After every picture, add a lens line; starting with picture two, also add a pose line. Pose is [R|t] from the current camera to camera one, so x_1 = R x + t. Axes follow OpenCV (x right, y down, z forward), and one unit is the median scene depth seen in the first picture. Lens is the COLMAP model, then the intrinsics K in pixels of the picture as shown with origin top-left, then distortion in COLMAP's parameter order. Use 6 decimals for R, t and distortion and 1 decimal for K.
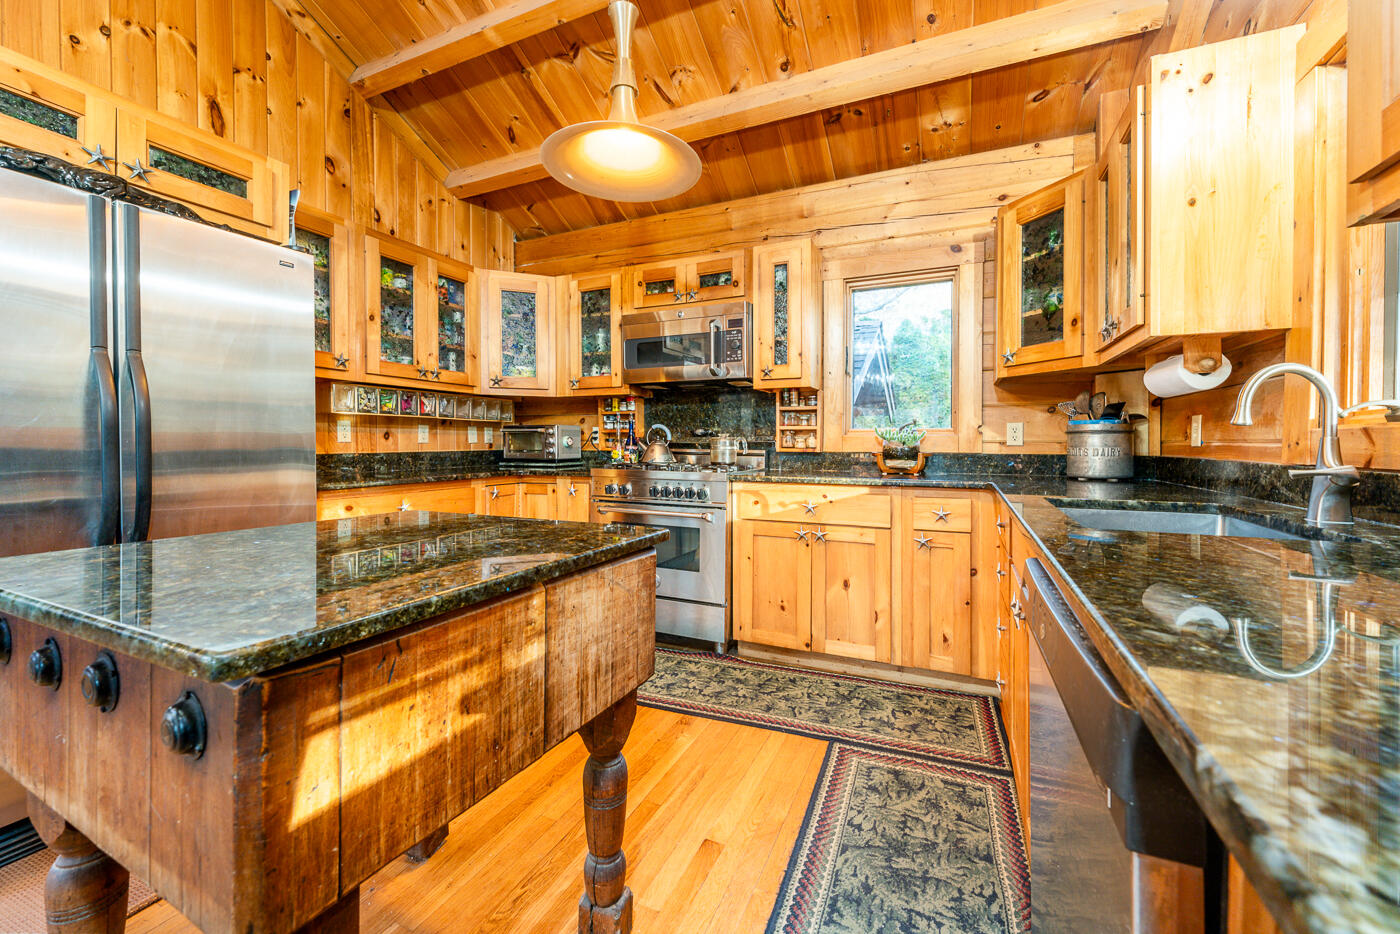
lens RADIAL K [[555.5, 0, 719.8], [0, 555.5, 442.9], [0, 0, 1]] dist [-0.001961, -0.000107]
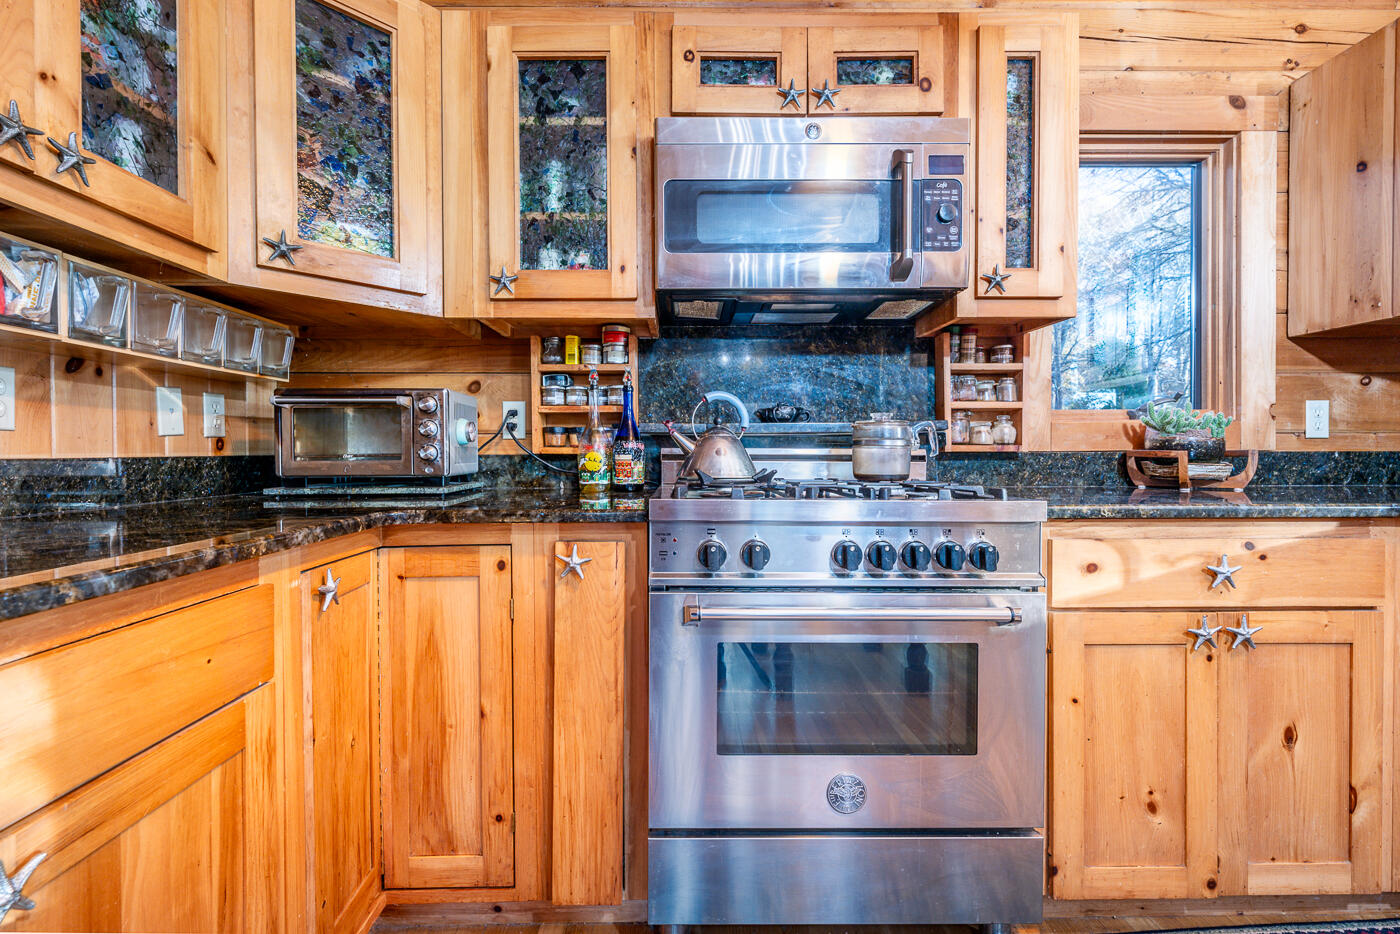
lens RADIAL K [[607.6, 0, 671.9], [0, 607.6, 455.0], [0, 0, 1]] dist [0.000195, -0.000608]
pose [[0.919678, -0.005921, 0.392629, -0.371141], [0.006320, 0.999980, 0.000277, 0.018021], [-0.392622, 0.002227, 0.919697, 0.635868]]
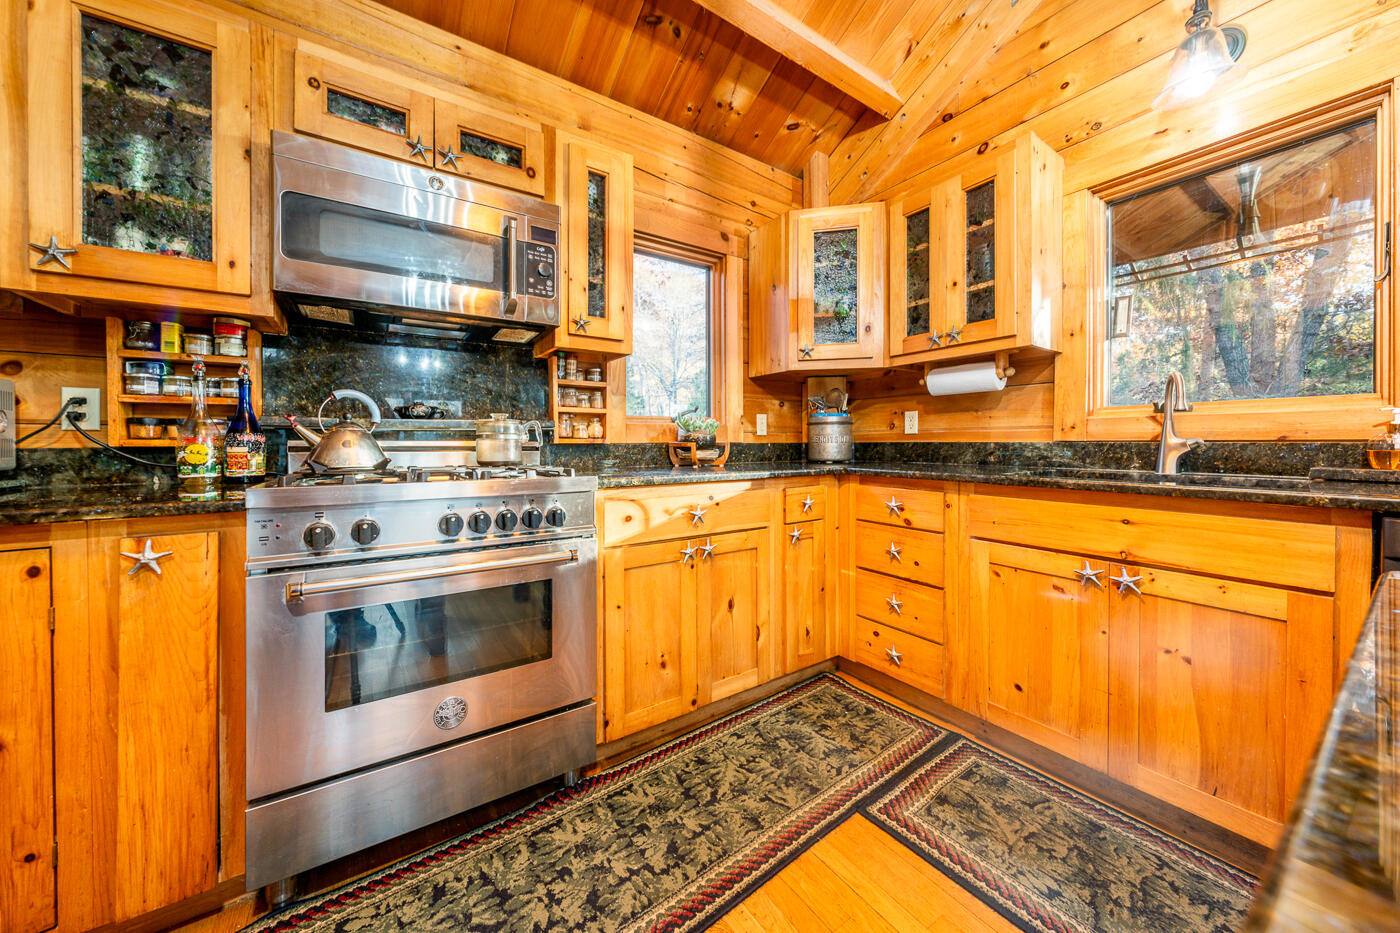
lens RADIAL K [[495.4, 0, 684.8], [0, 495.4, 441.9], [0, 0, 1]] dist [-0.005765, 0.000543]
pose [[0.550443, -0.002463, 0.834869, -0.347105], [0.010291, 0.999940, -0.003835, 0.018863], [-0.834809, 0.010703, 0.550435, 0.567914]]
